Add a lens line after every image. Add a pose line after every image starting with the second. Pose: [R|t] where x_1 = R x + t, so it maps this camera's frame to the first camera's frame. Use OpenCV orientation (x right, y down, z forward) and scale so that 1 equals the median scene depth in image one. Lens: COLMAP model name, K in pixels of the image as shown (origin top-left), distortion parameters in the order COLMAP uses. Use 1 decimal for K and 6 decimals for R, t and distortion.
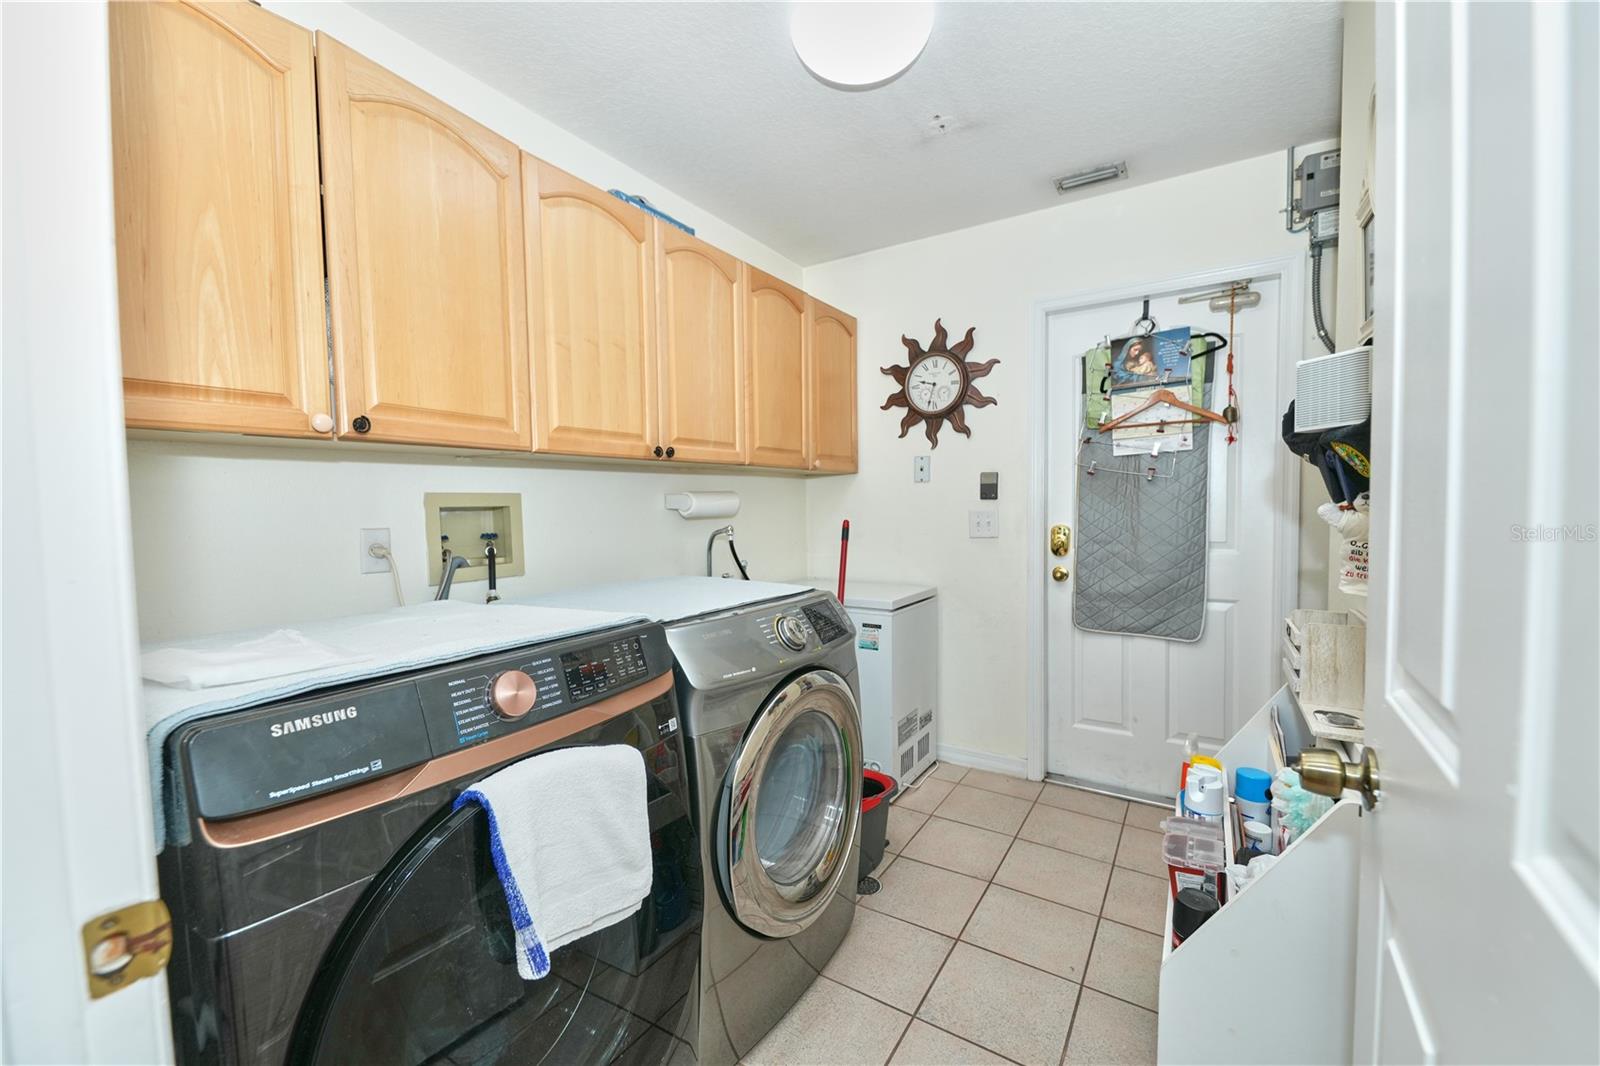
lens RADIAL K [[637.5, 0, 805.1], [0, 637.5, 537.6], [0, 0, 1]] dist [0.019610, -0.012090]
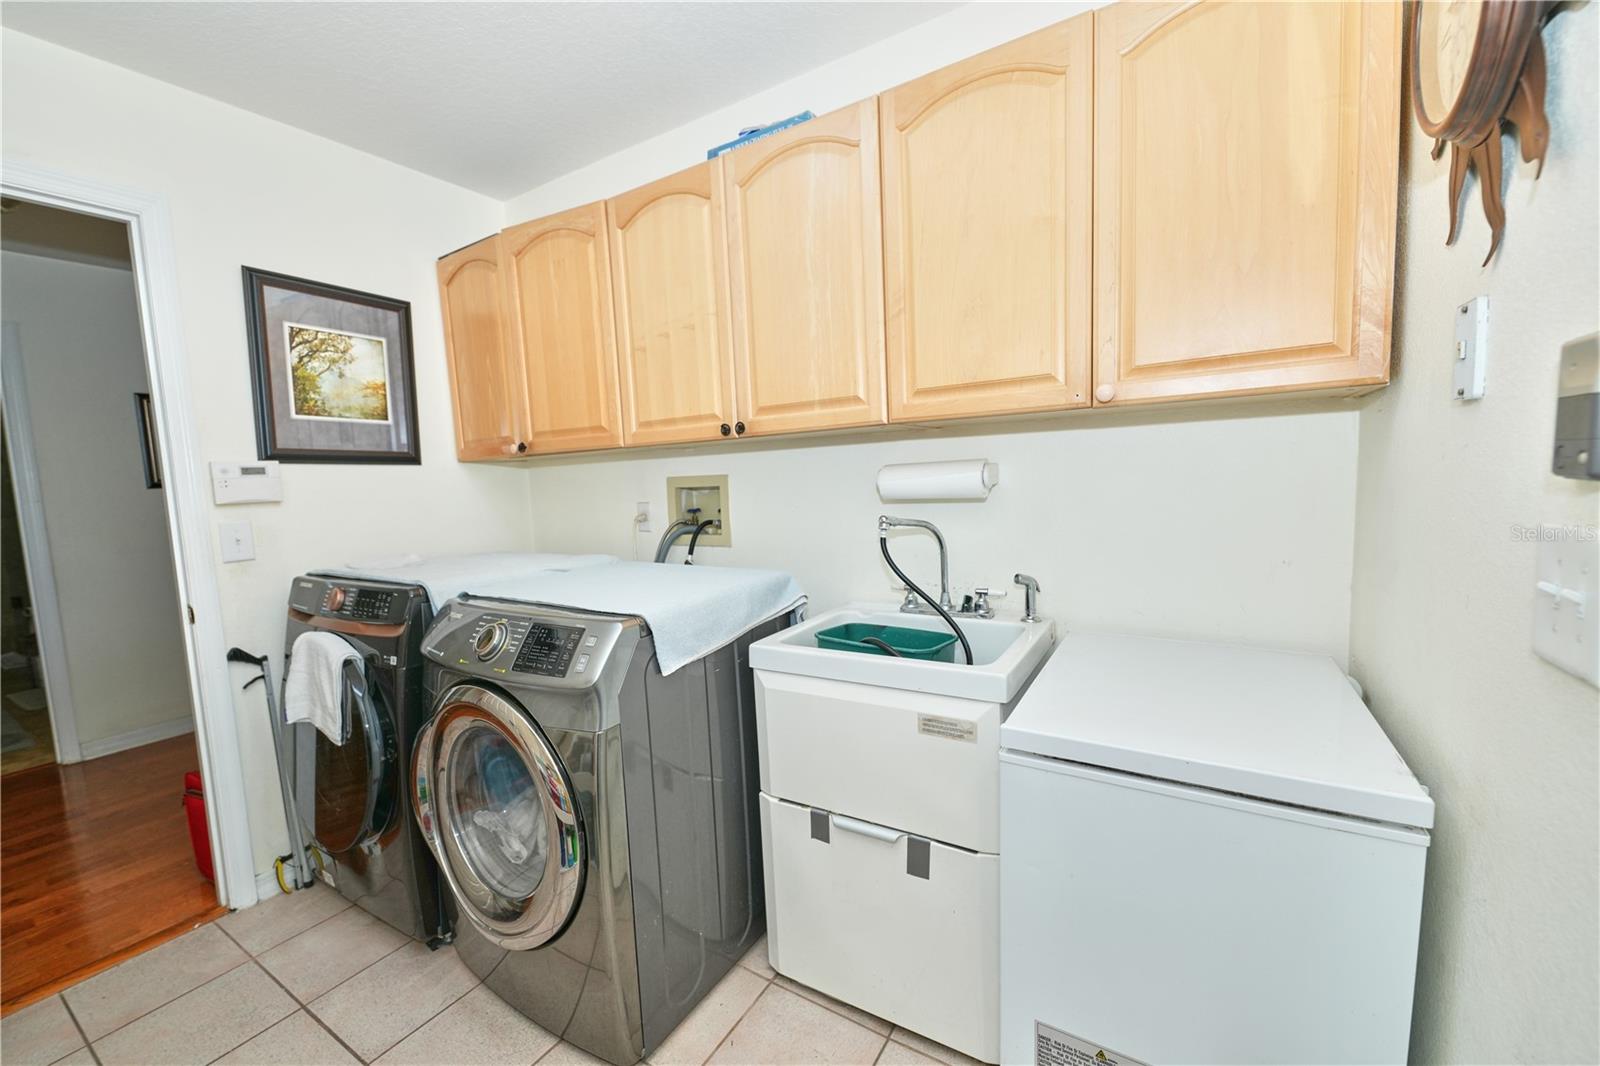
lens RADIAL K [[637.5, 0, 805.1], [0, 637.5, 537.6], [0, 0, 1]] dist [0.019610, -0.012090]
pose [[0.004817, 0.117942, -0.993009, 0.698718], [-0.010276, 0.992974, 0.117888, -0.092944], [0.999936, 0.009636, 0.005996, 1.132437]]
